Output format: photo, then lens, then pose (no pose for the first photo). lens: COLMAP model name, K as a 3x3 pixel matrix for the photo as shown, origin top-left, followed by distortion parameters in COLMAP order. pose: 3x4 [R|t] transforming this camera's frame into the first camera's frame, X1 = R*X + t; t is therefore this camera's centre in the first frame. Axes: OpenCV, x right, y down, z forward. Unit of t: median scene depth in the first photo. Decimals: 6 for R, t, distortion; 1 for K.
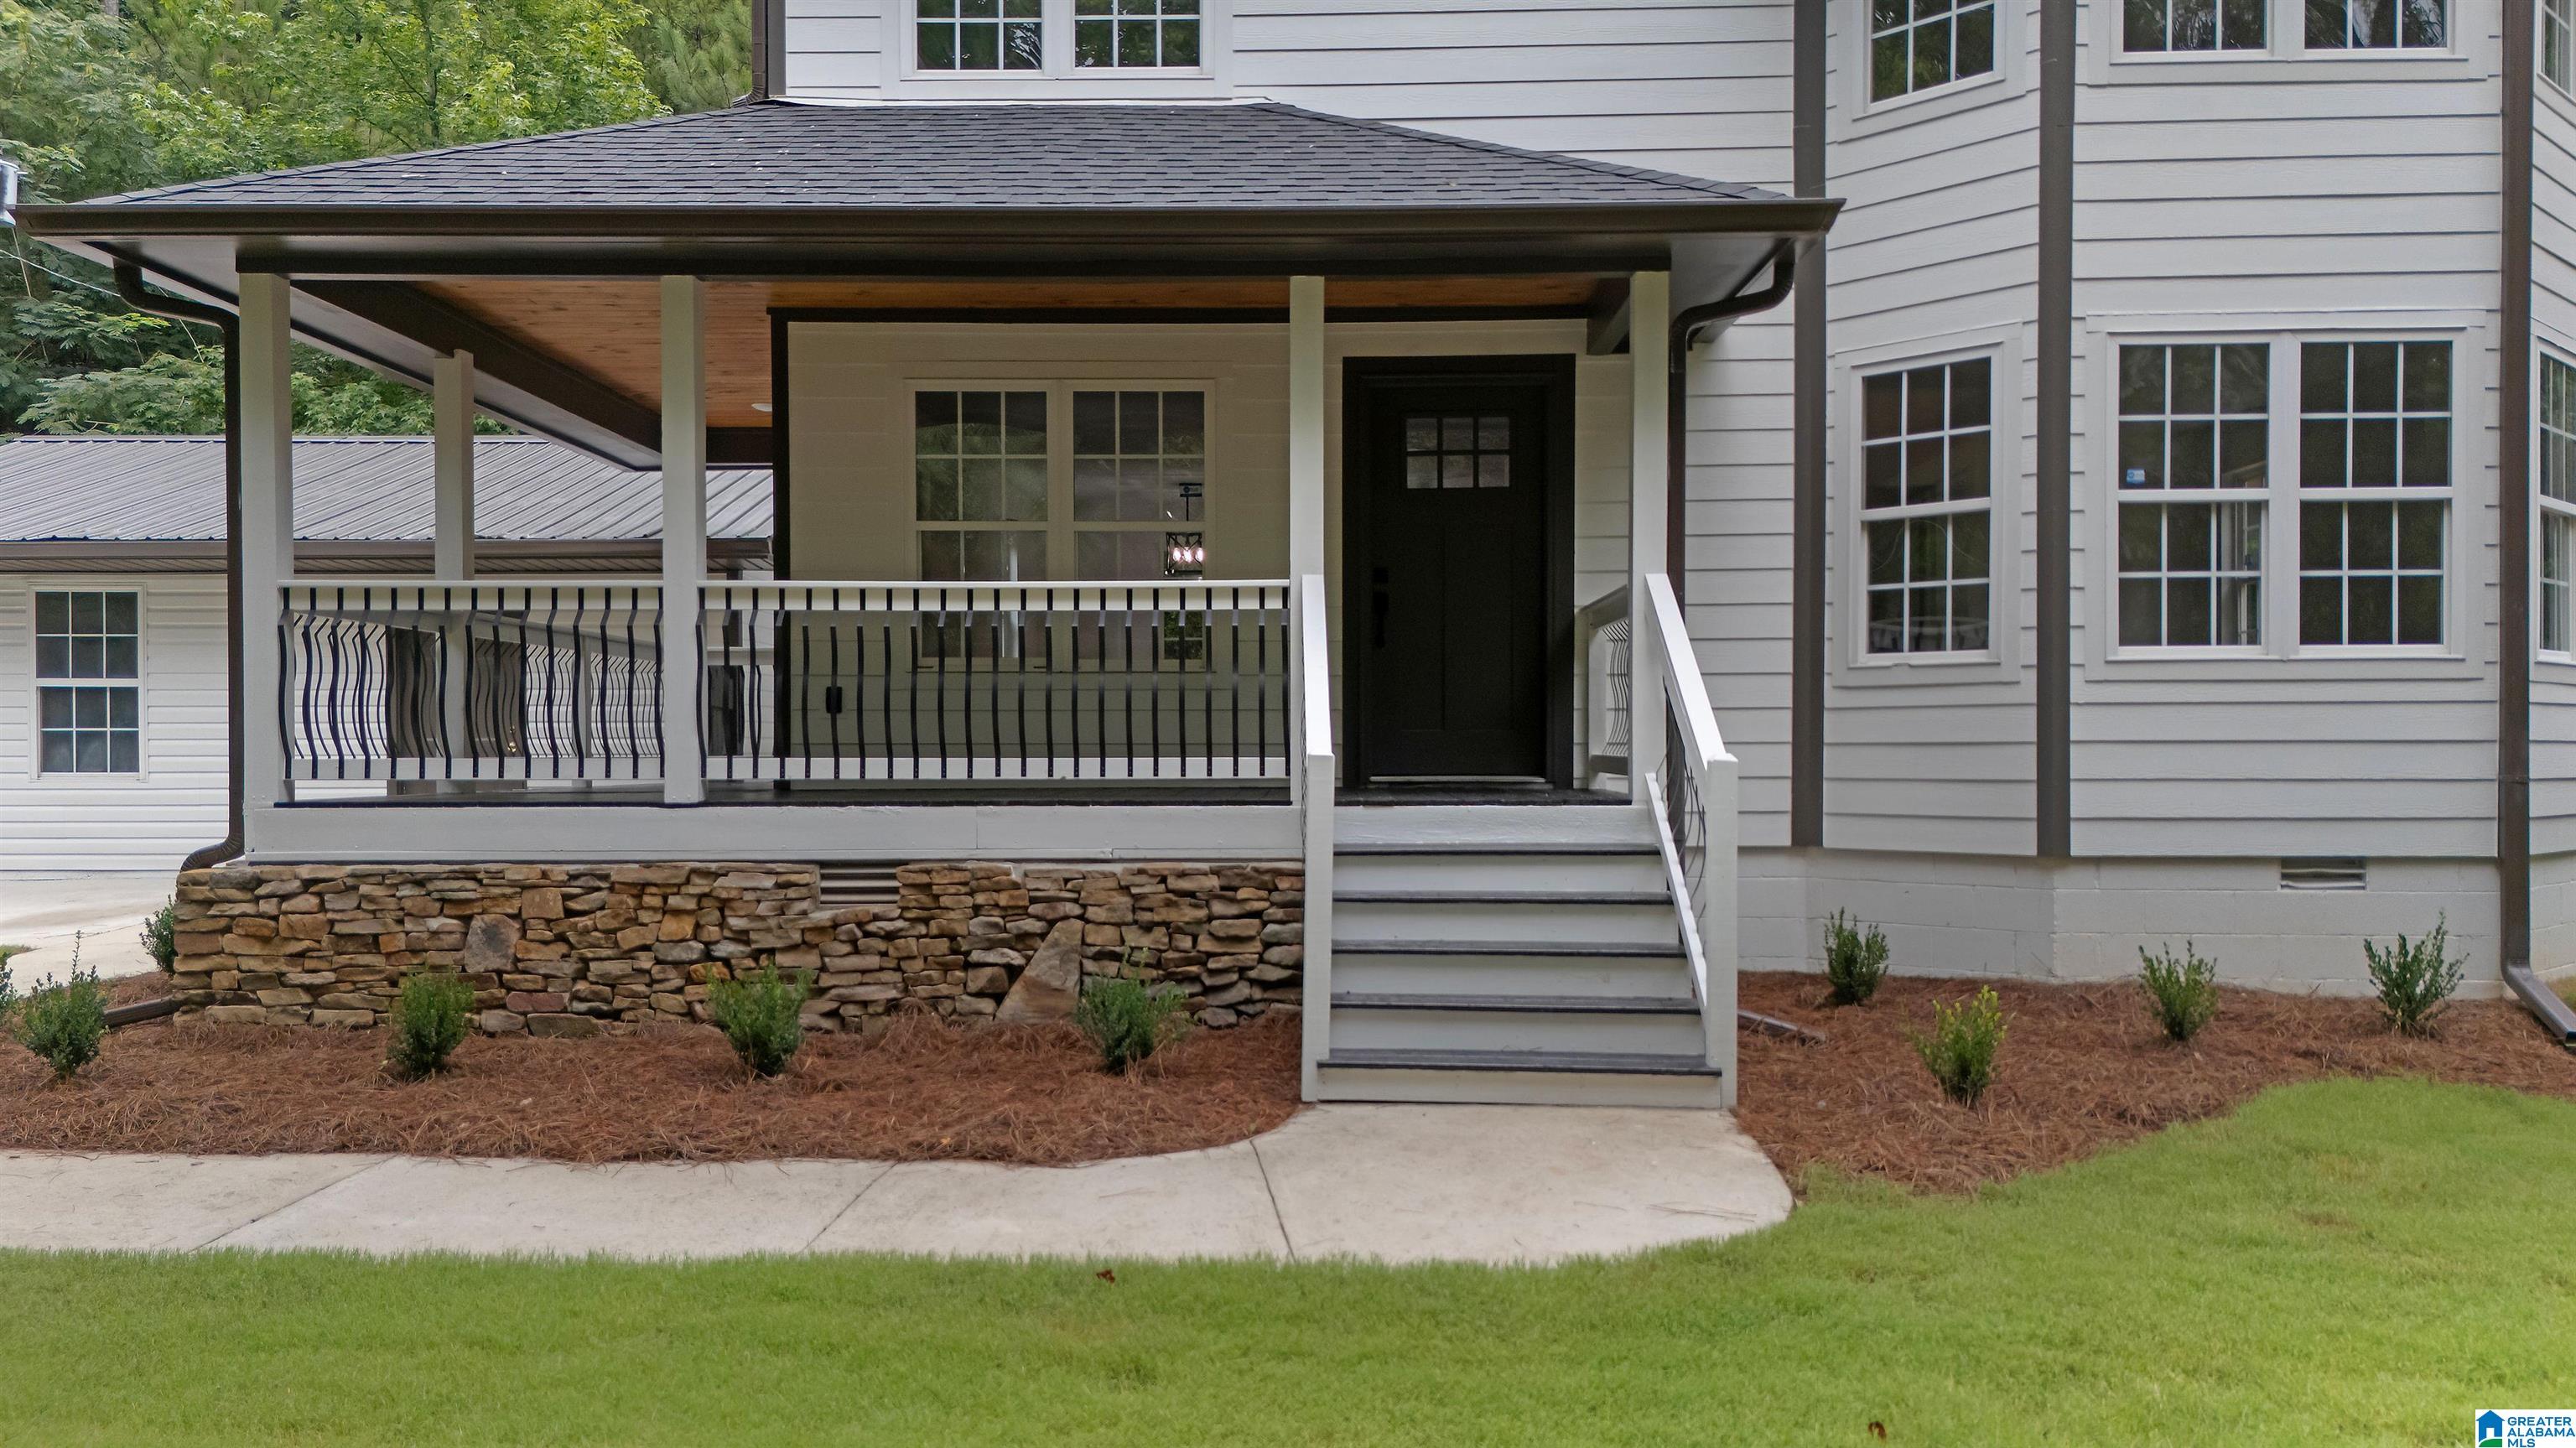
lens RADIAL K [[1948.3, 0, 1295.3], [0, 1948.3, 754.9], [0, 0, 1]] dist [0.063774, -0.048452]
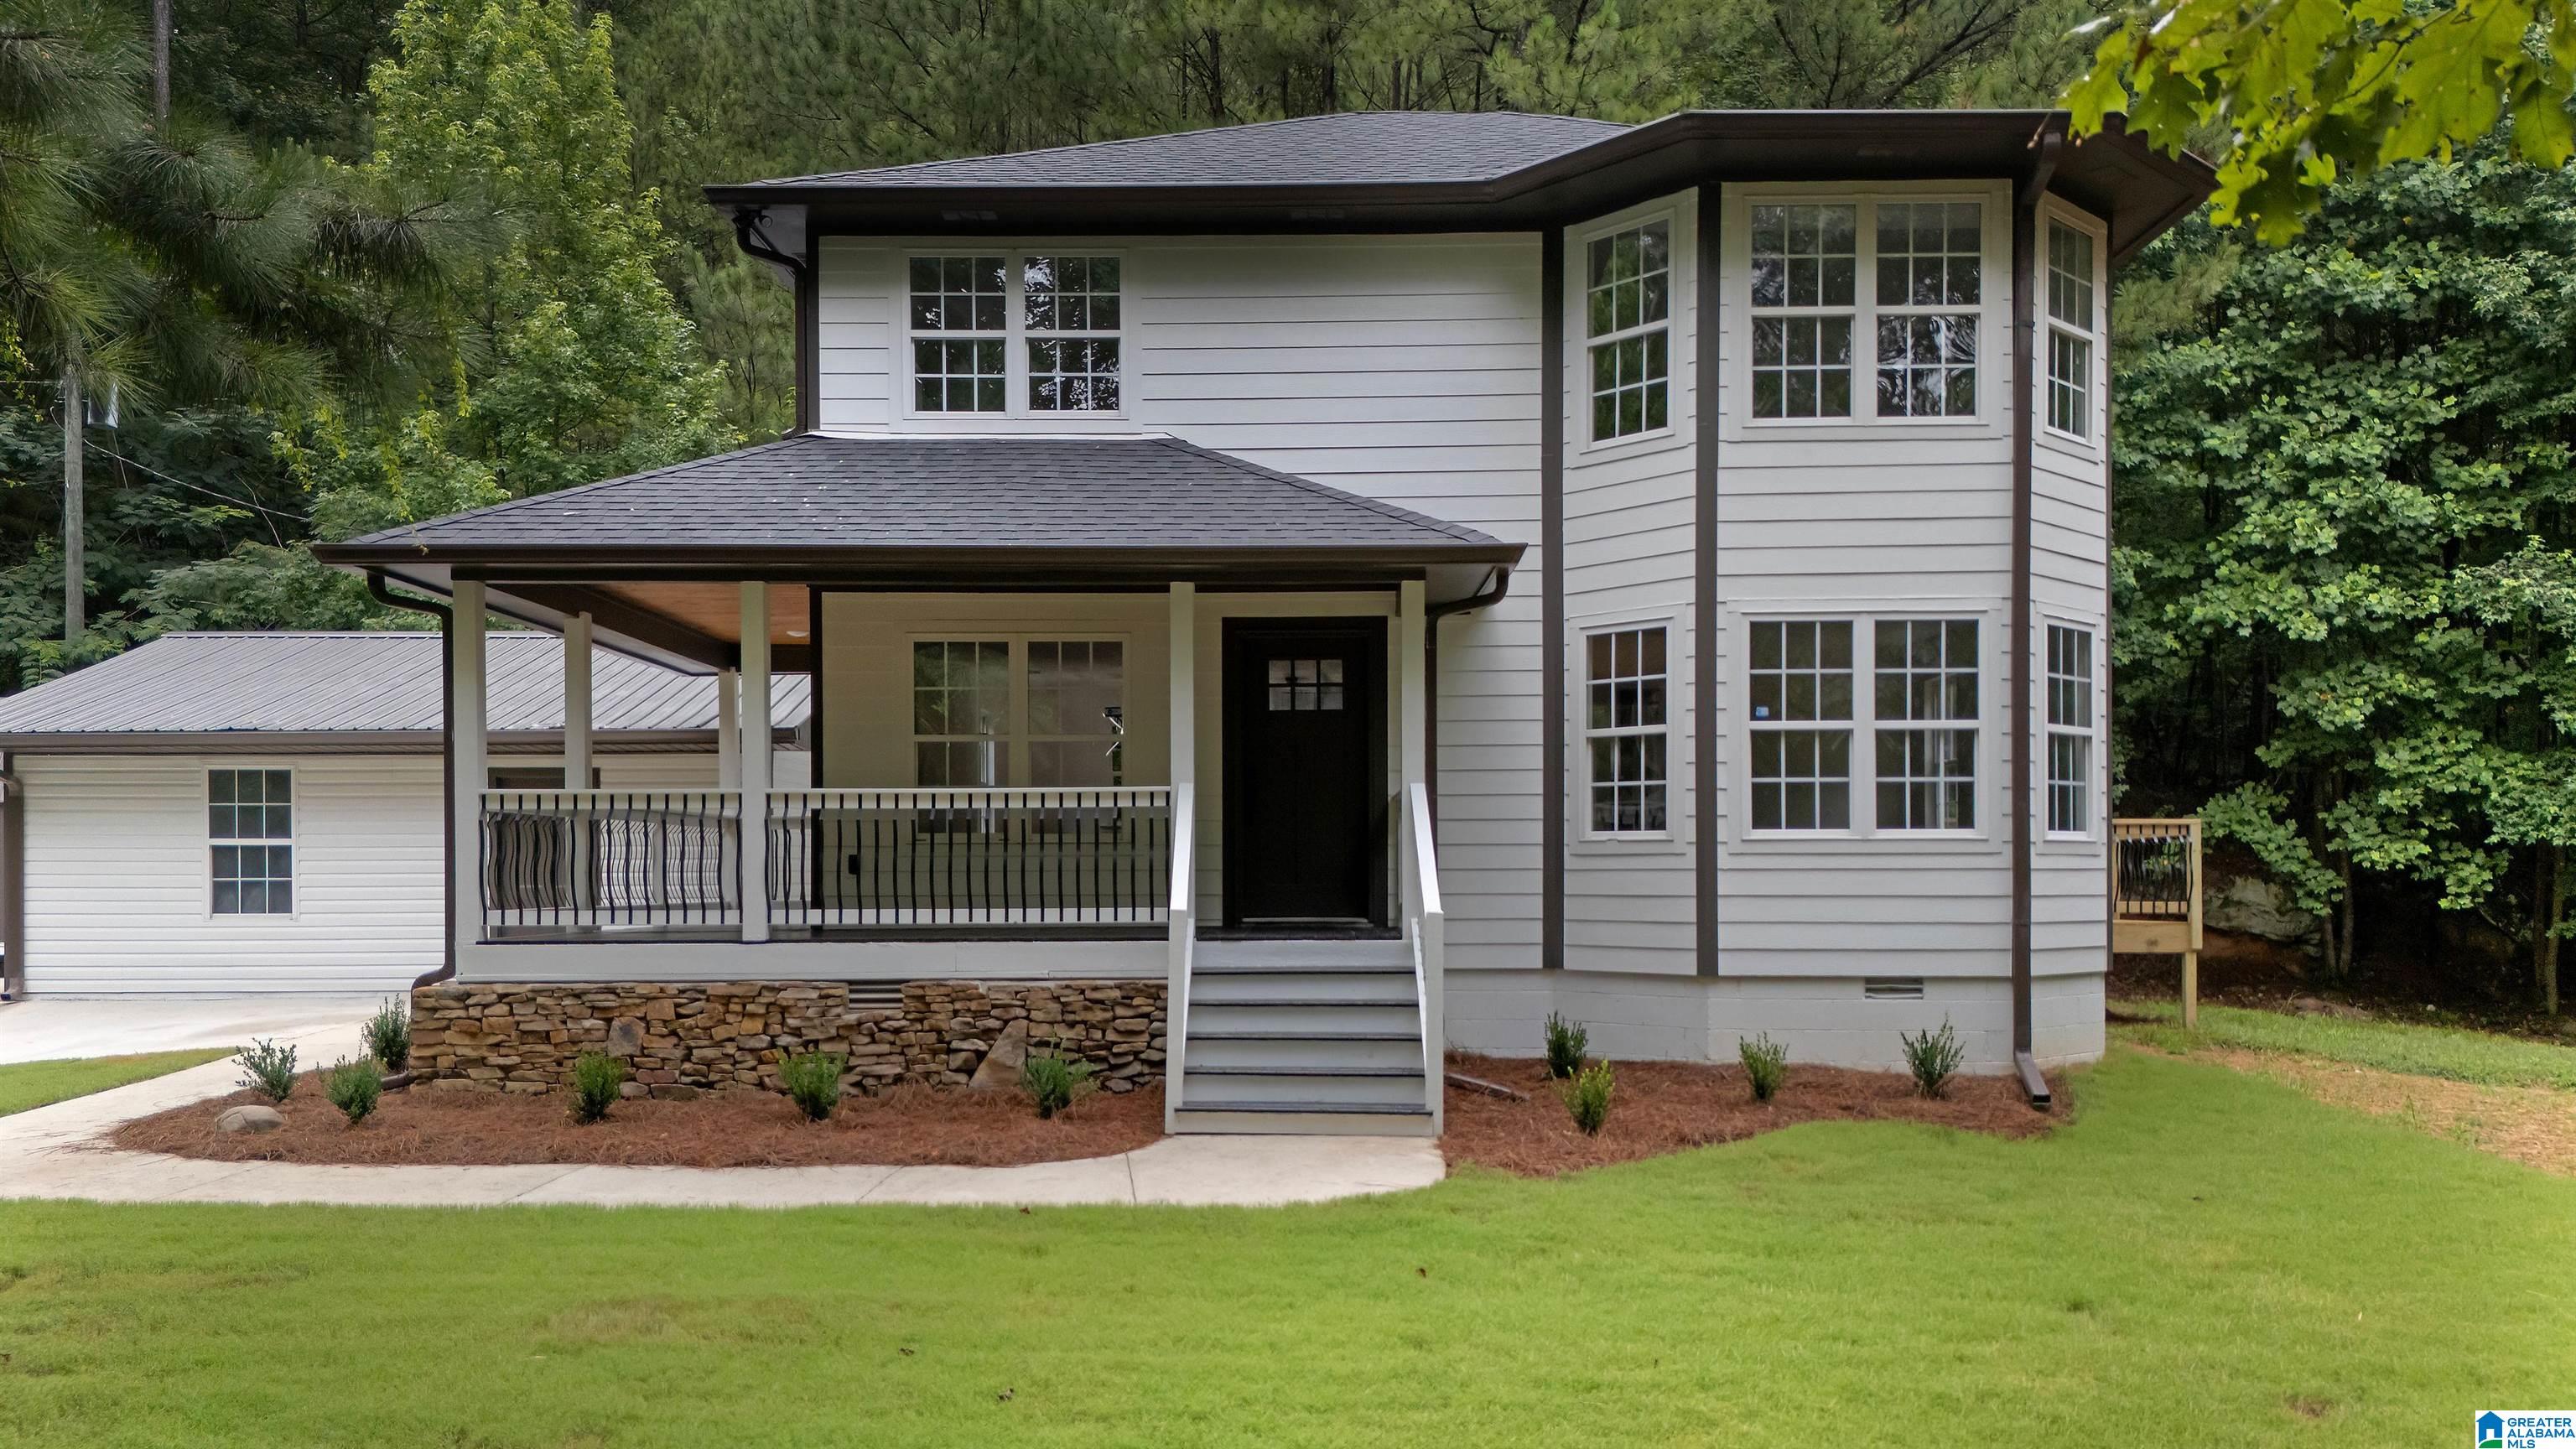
lens RADIAL K [[1948.4, 0, 1296.7], [0, 1948.4, 856.4], [0, 0, 1]] dist [0.063774, -0.048452]
pose [[0.999980, -0.001318, 0.006229, 0.084902], [0.001394, 0.999925, -0.012187, -0.020639], [-0.006212, 0.012195, 0.999906, -0.474663]]
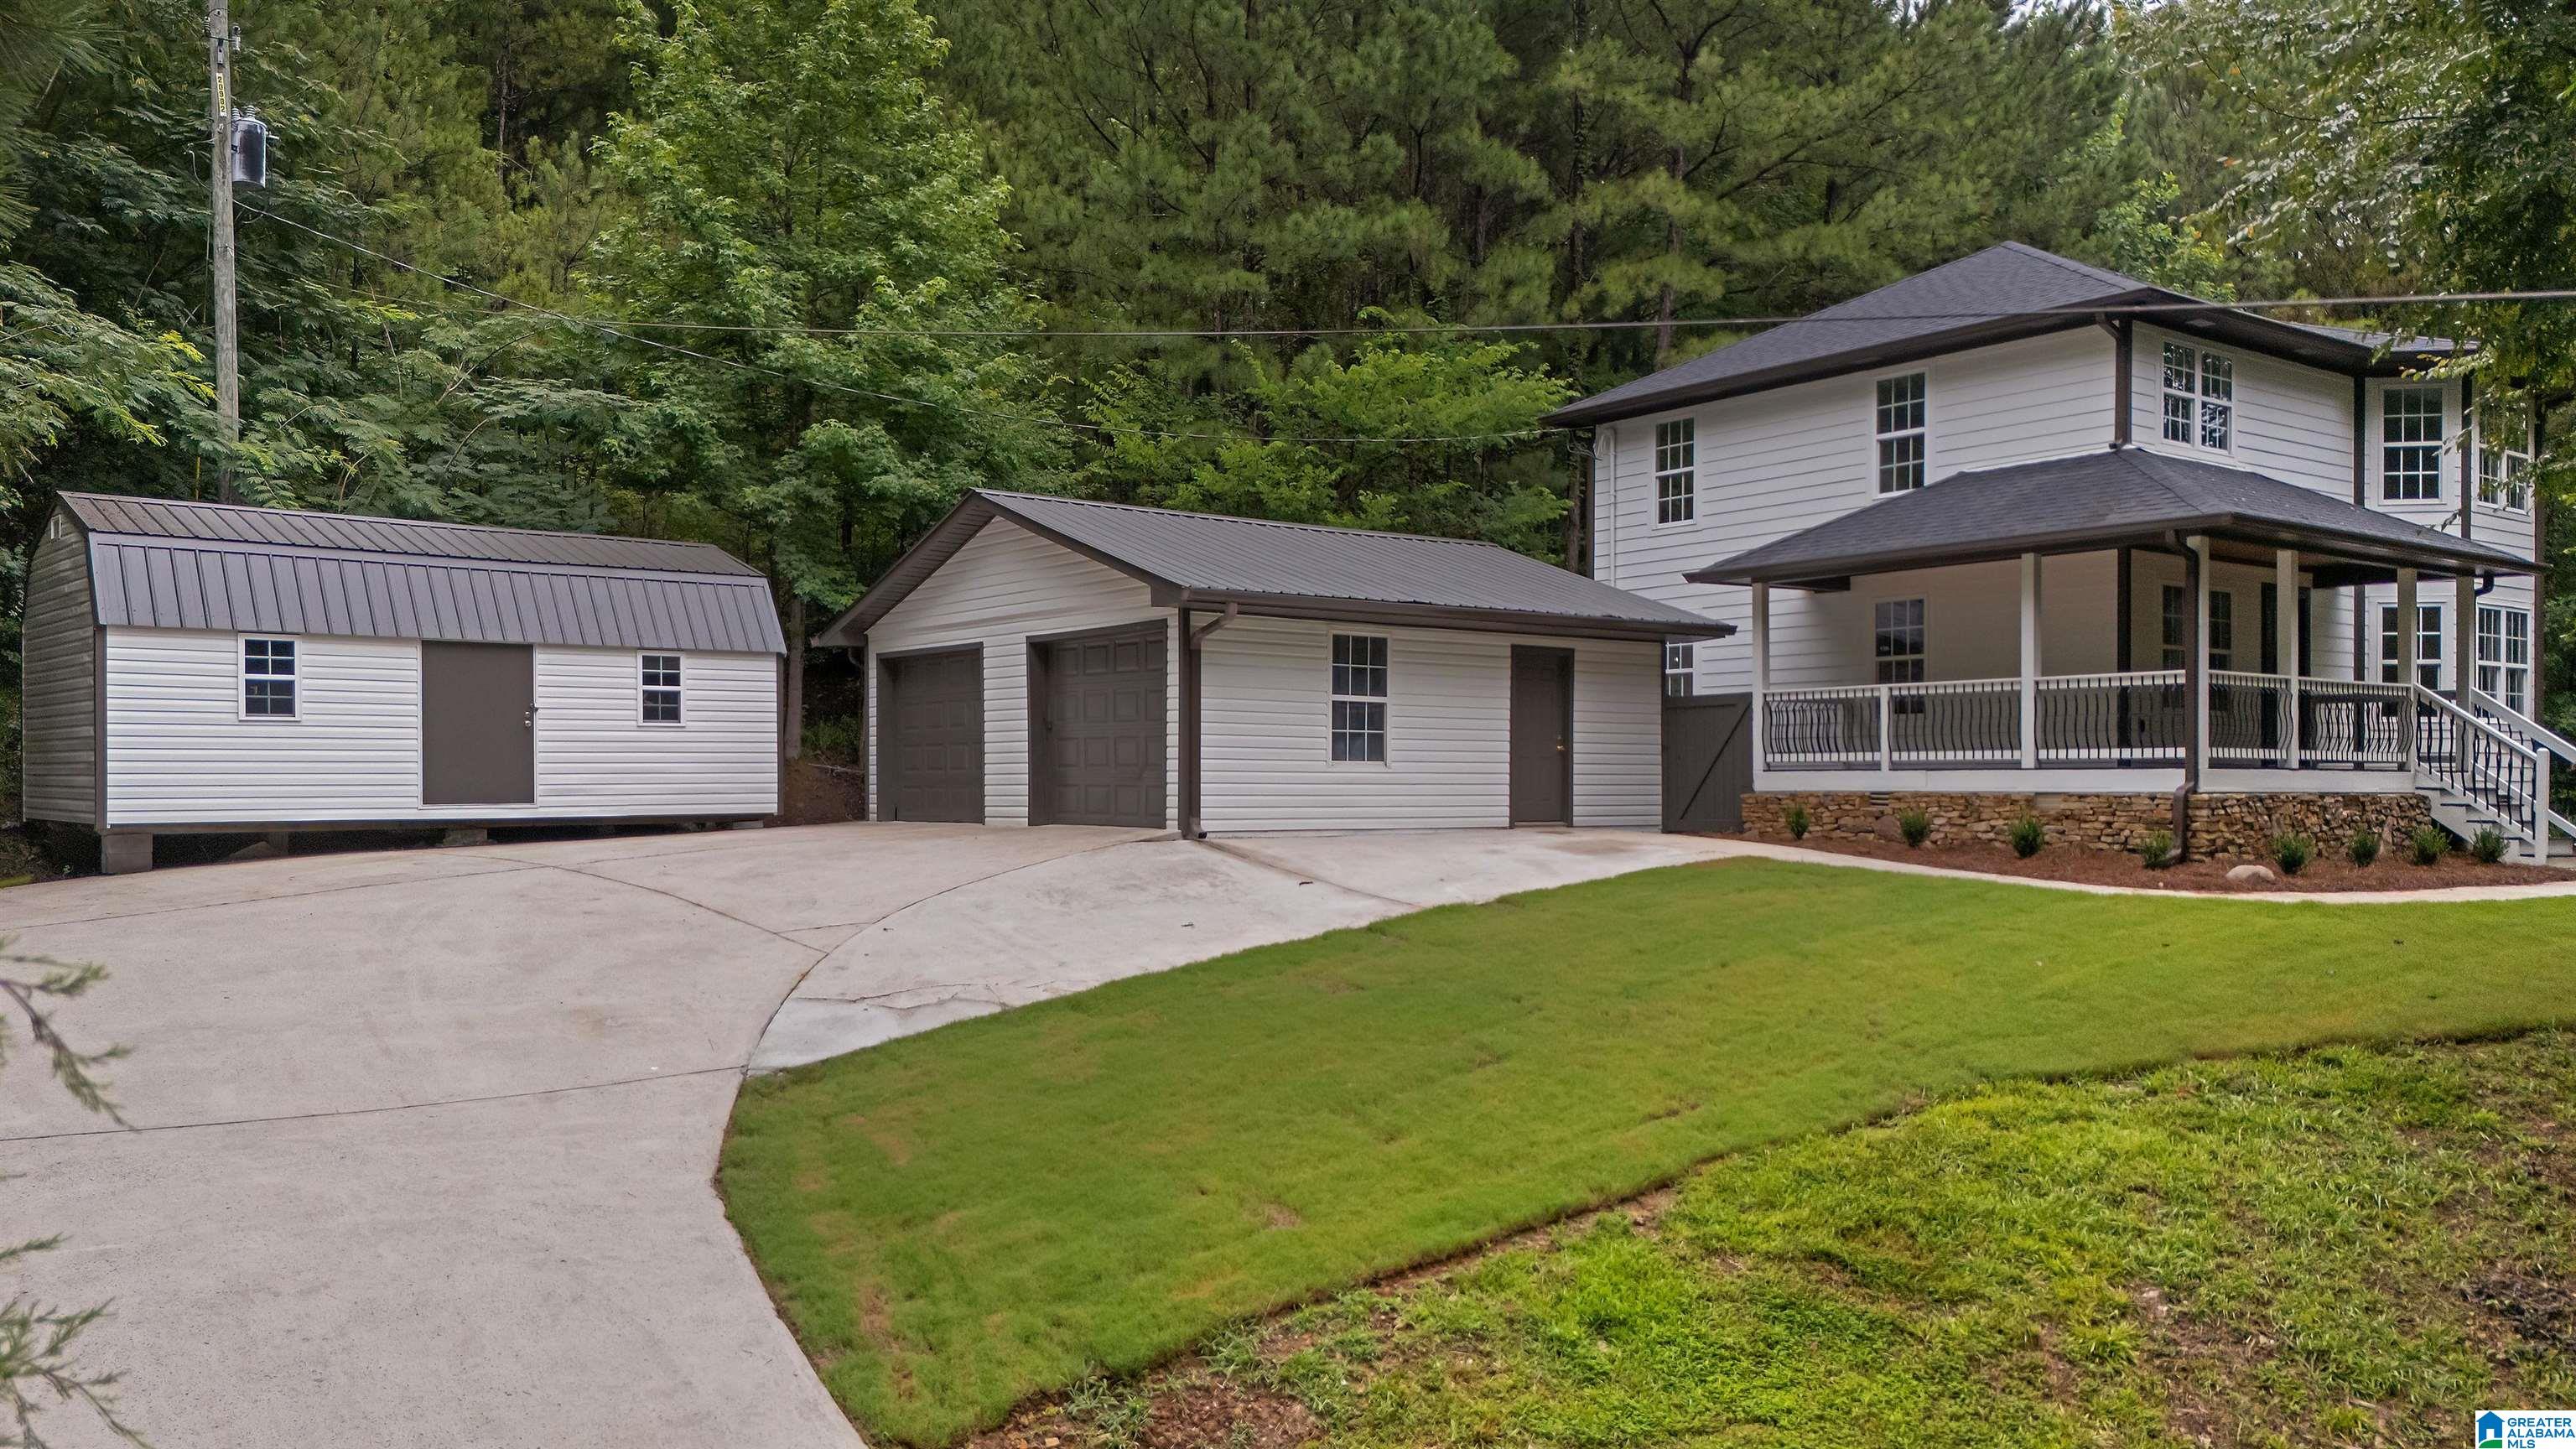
lens RADIAL K [[1948.4, 0, 1299.4], [0, 1948.4, 772.1], [0, 0, 1]] dist [0.063774, -0.048452]
pose [[0.781069, 0.007585, 0.624399, -2.815050], [-0.002883, 0.999959, -0.008541, 0.052428], [-0.624438, 0.004871, 0.781059, -0.126968]]
